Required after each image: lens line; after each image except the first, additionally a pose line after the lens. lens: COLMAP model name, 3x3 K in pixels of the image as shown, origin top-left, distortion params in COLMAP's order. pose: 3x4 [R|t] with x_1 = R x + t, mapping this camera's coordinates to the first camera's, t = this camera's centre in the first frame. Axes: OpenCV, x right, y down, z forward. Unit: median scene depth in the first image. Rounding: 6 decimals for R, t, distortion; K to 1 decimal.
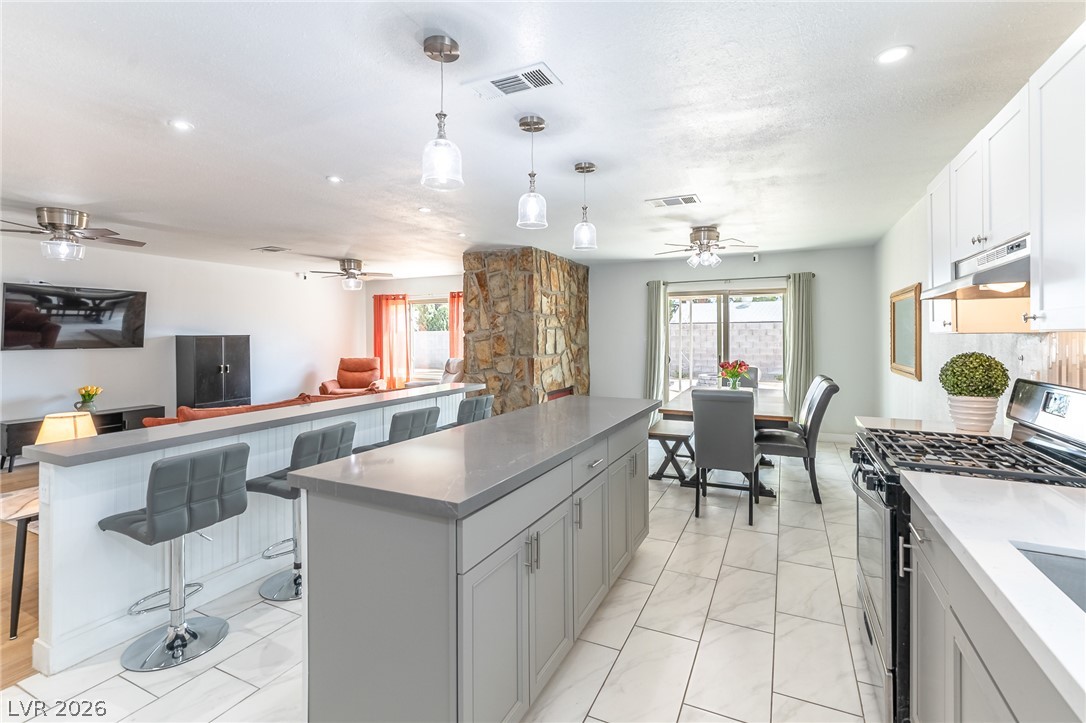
lens RADIAL K [[479.5, 0, 557.4], [0, 479.5, 338.7], [0, 0, 1]] dist [-0.000207, -0.000832]
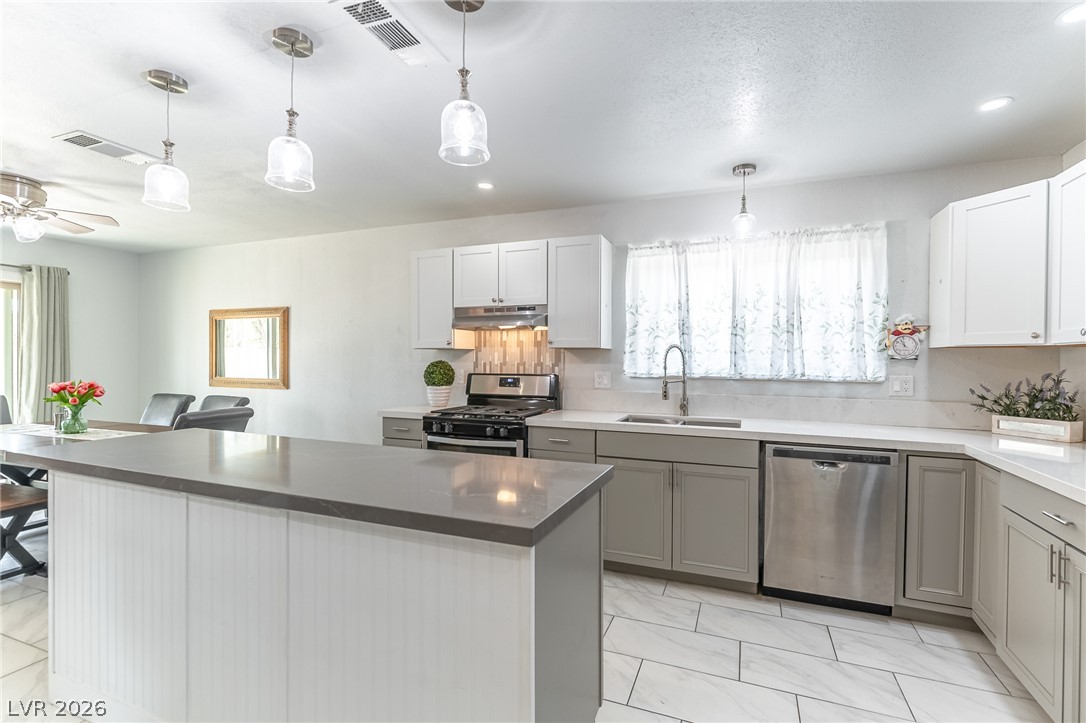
lens RADIAL K [[479.5, 0, 561.7], [0, 479.5, 362.6], [0, 0, 1]] dist [-0.000207, -0.000832]
pose [[-0.080377, -0.000848, 0.996764, -0.307374], [0.001952, 0.999998, 0.001008, 0.013259], [-0.996763, 0.002027, -0.080376, 0.253784]]
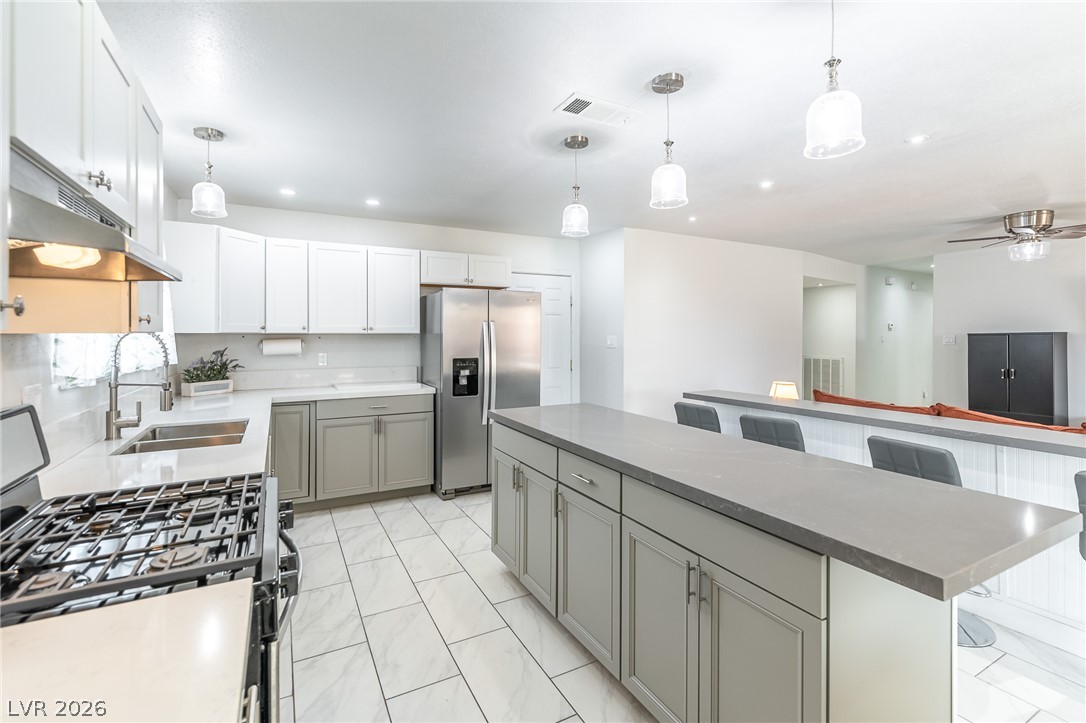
lens RADIAL K [[479.5, 0, 536.1], [0, 479.5, 334.7], [0, 0, 1]] dist [-0.000207, -0.000832]
pose [[-0.596791, 0.005210, -0.802380, 0.296145], [-0.004961, 0.999936, 0.010183, -0.004767], [0.802381, 0.010058, -0.596727, 0.512147]]
